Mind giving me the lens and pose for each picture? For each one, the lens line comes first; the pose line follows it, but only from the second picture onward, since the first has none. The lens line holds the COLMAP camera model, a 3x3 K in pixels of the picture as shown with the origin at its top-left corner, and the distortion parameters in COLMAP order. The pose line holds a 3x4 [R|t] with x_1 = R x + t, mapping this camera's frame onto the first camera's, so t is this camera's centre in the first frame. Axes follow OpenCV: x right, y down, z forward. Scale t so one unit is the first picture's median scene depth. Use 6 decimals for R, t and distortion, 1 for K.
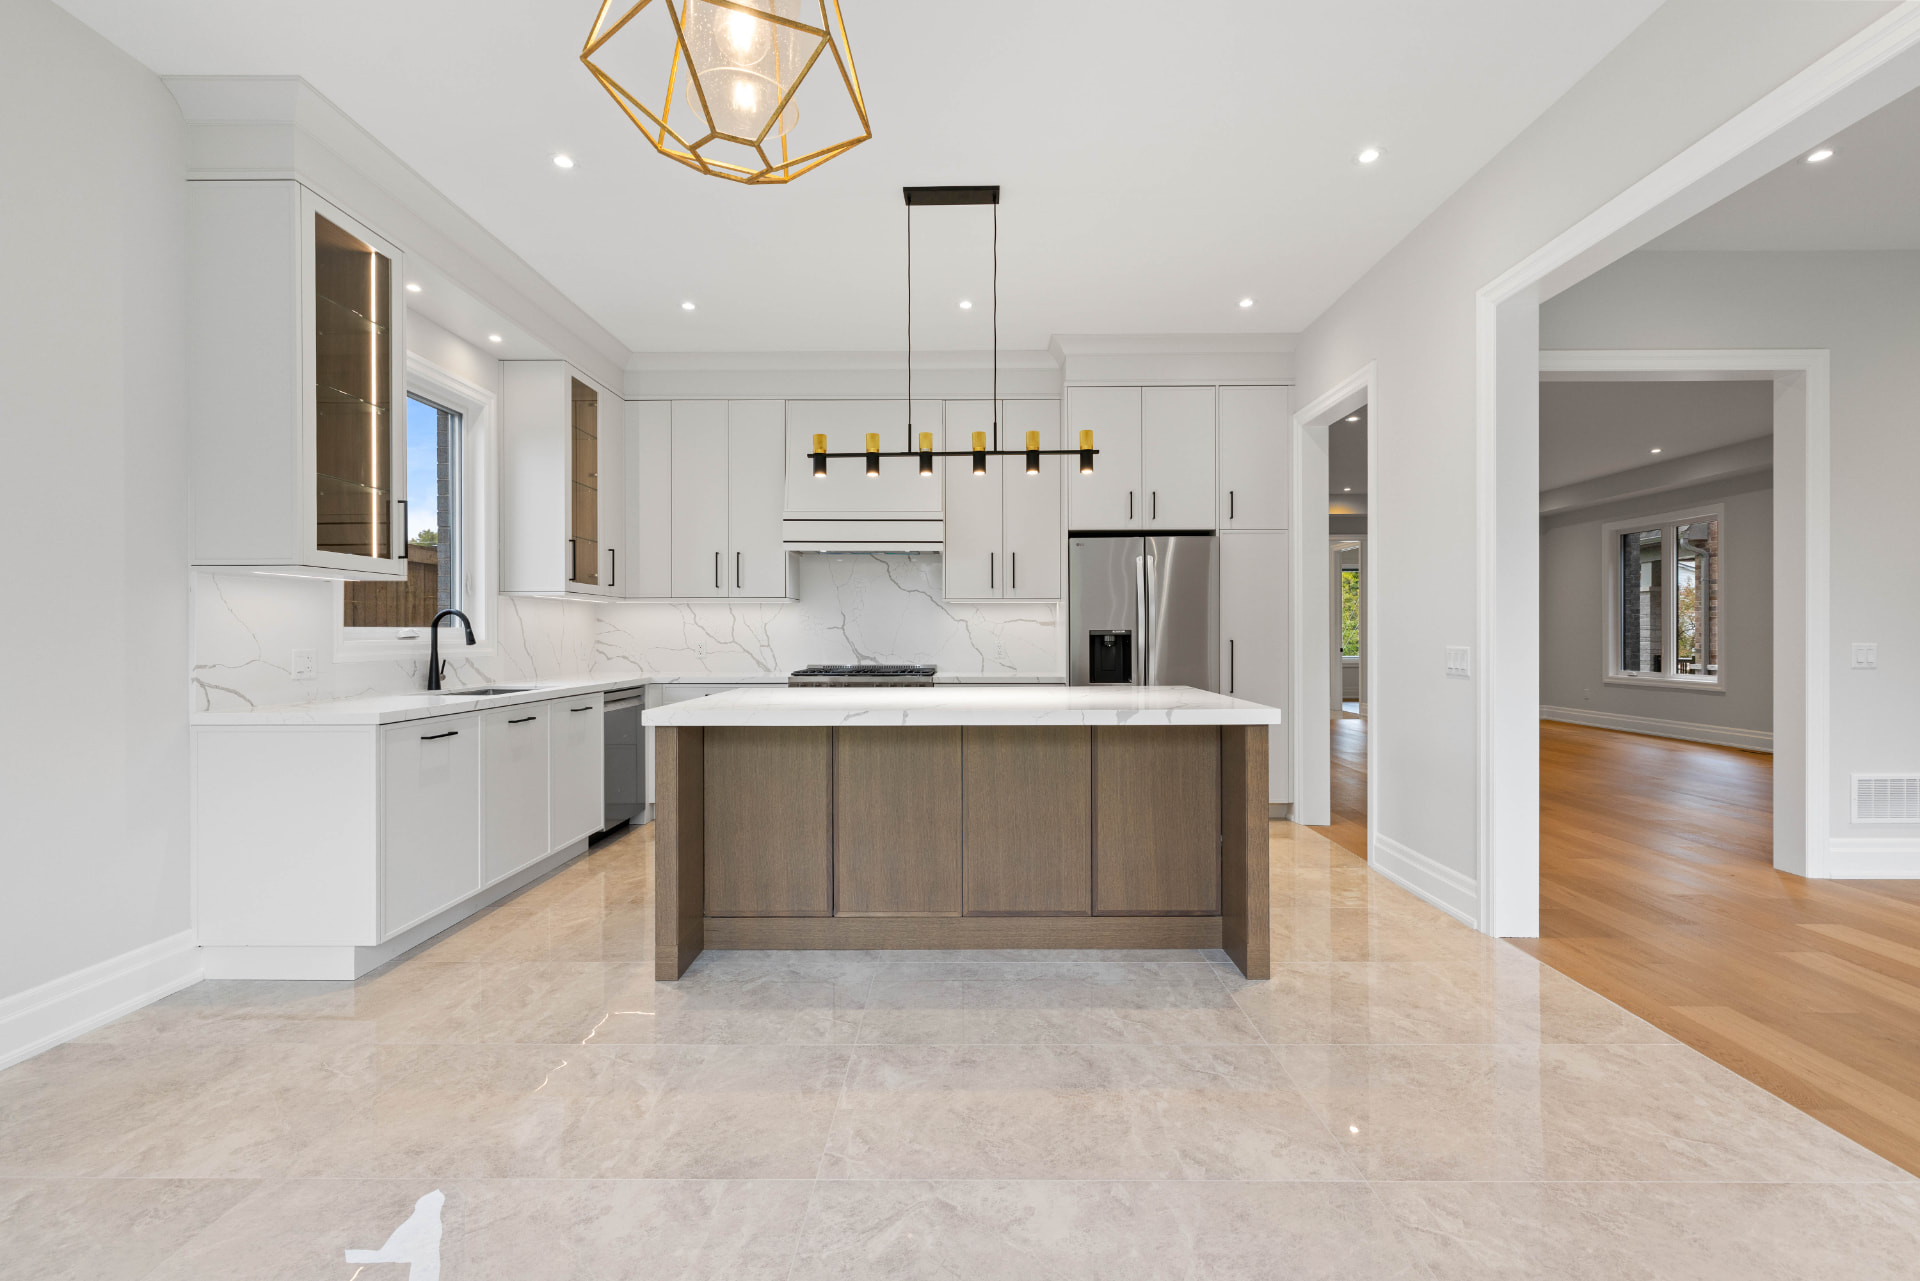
lens RADIAL K [[828.4, 0, 965.6], [0, 828.4, 636.5], [0, 0, 1]] dist [-0.002660, 0.001586]
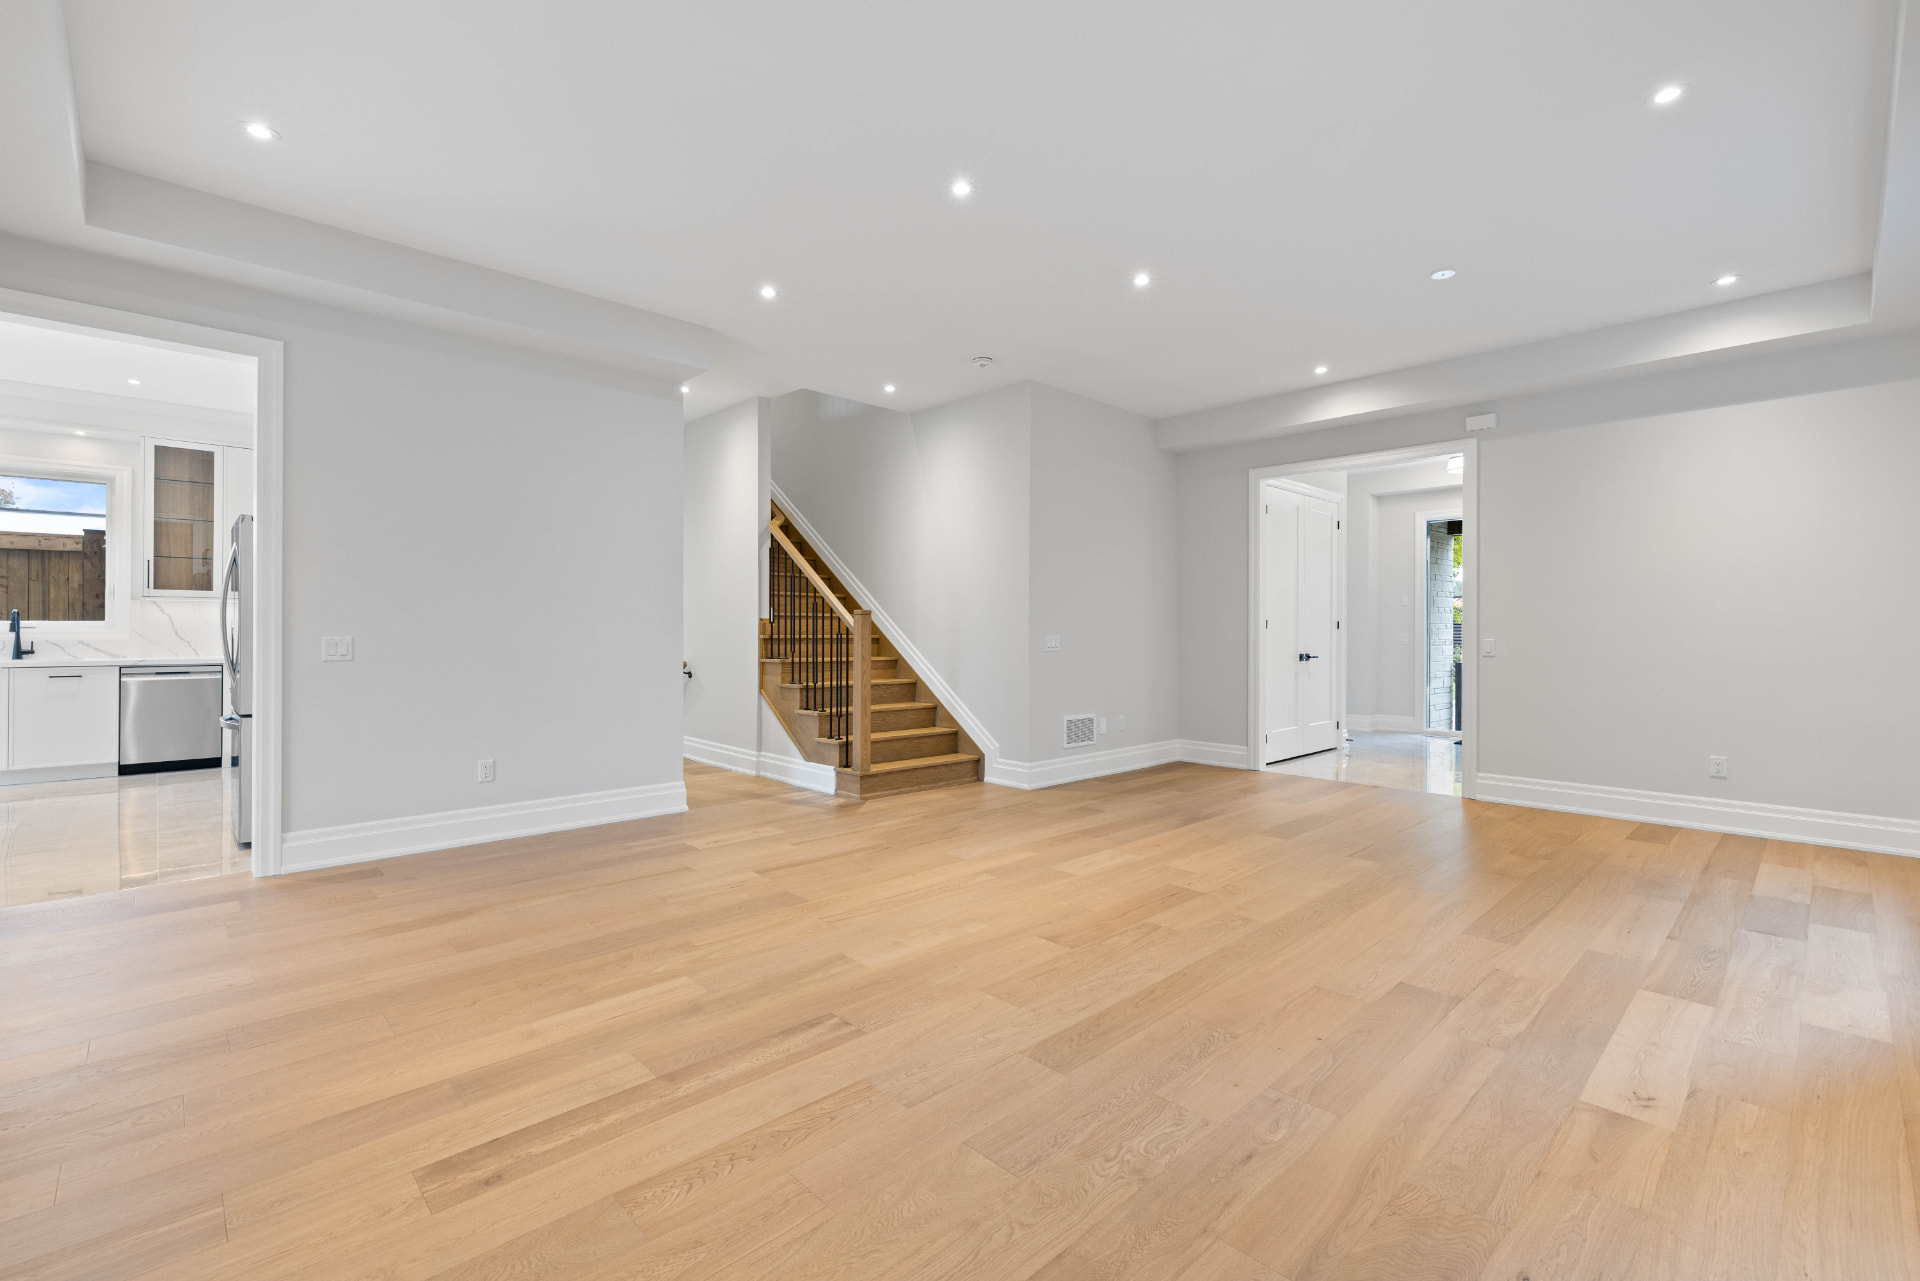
lens RADIAL K [[828.4, 0, 955.9], [0, 828.4, 629.6], [0, 0, 1]] dist [-0.002660, 0.001586]
pose [[0.703900, 0.000814, -0.710298, 2.103652], [-0.004369, 0.999985, -0.003183, 0.003293], [0.710285, 0.005344, 0.703893, 1.356866]]
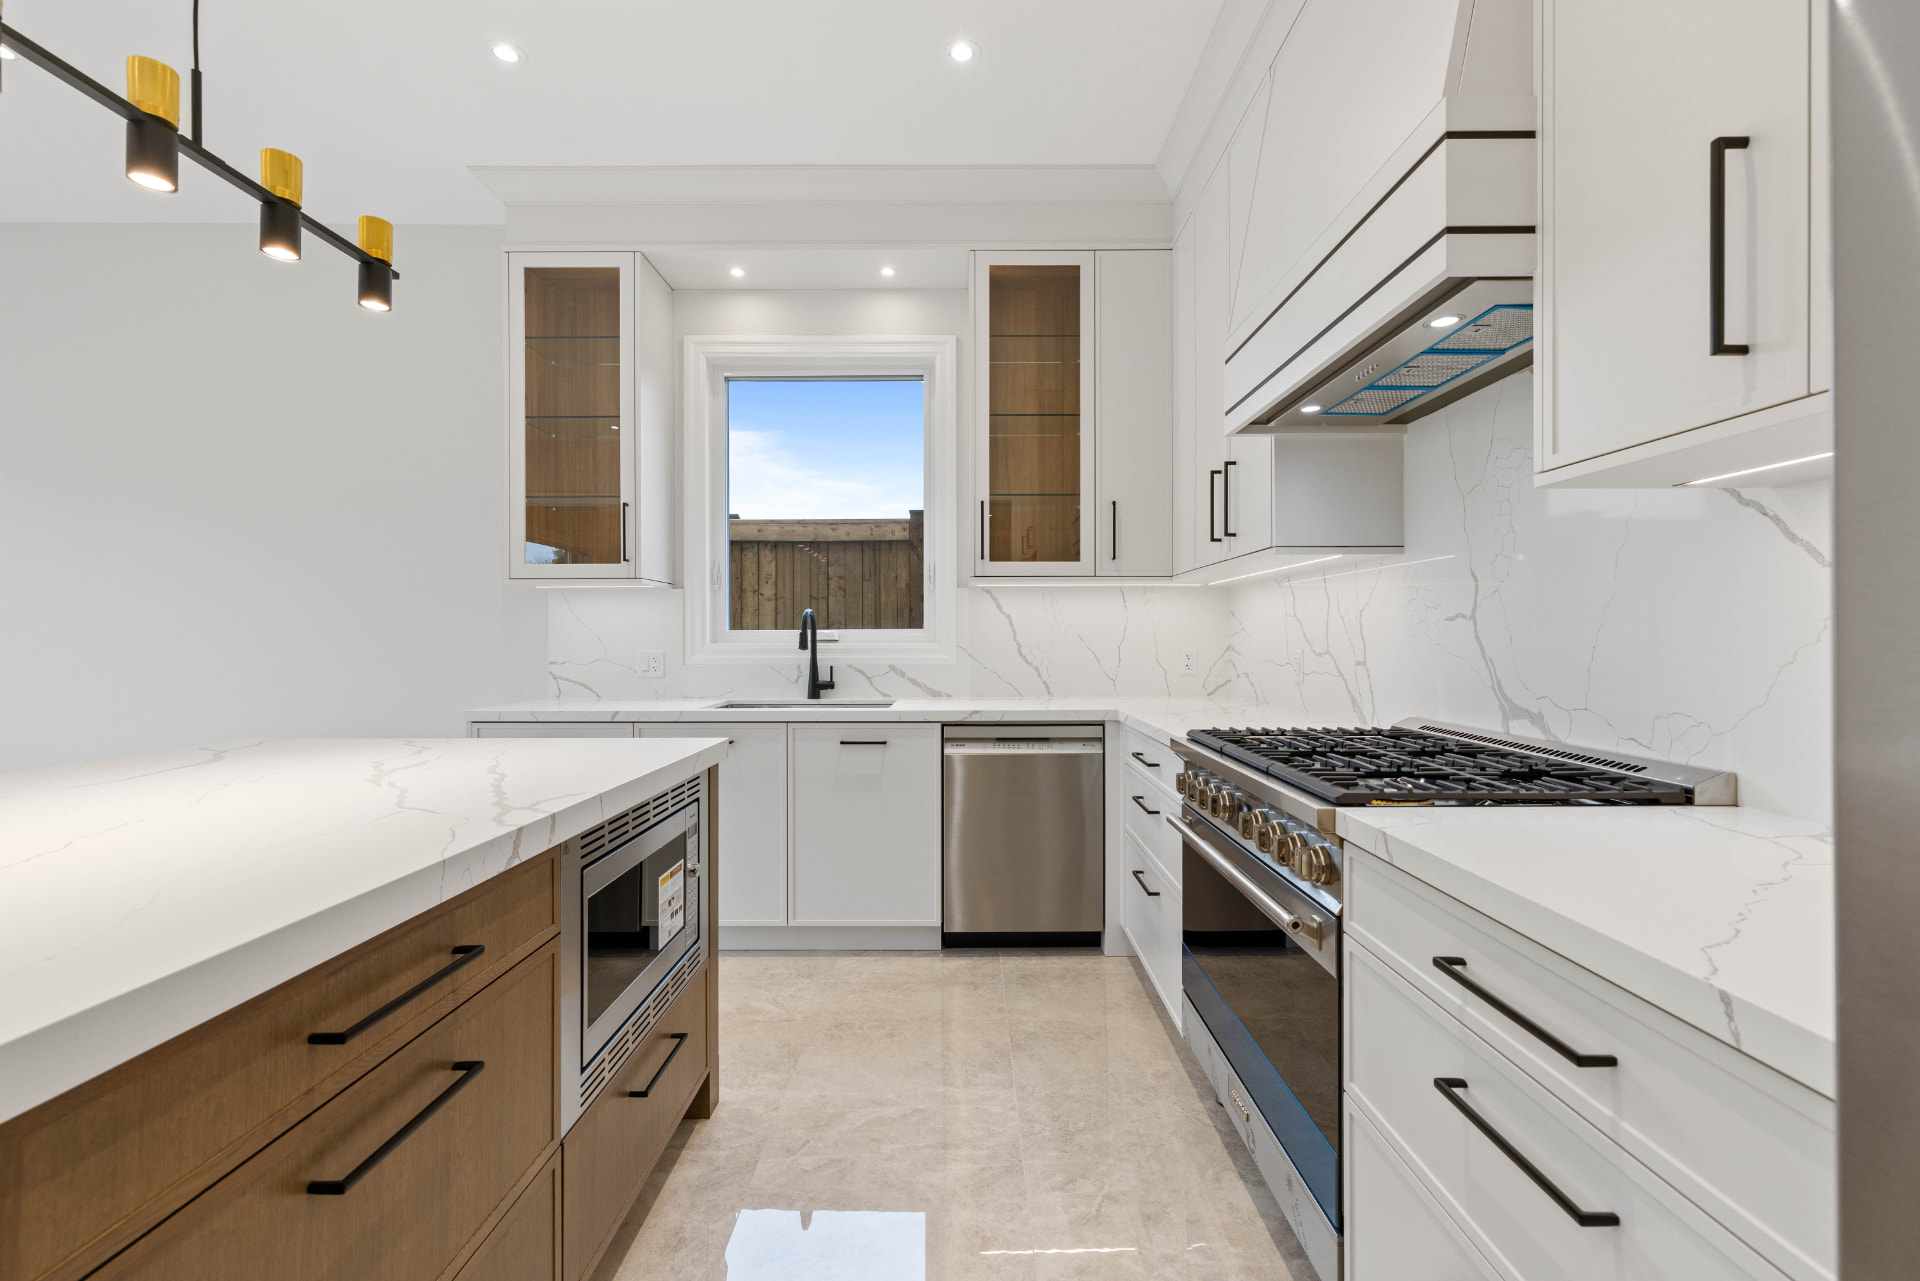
lens RADIAL K [[828.4, 0, 959.2], [0, 828.4, 659.1], [0, 0, 1]] dist [-0.002660, 0.001586]
pose [[0.006882, 0.026334, -0.999630, 0.315065], [-0.000196, 0.999653, 0.026333, -0.003853], [0.999976, 0.000014, 0.006885, 1.343988]]
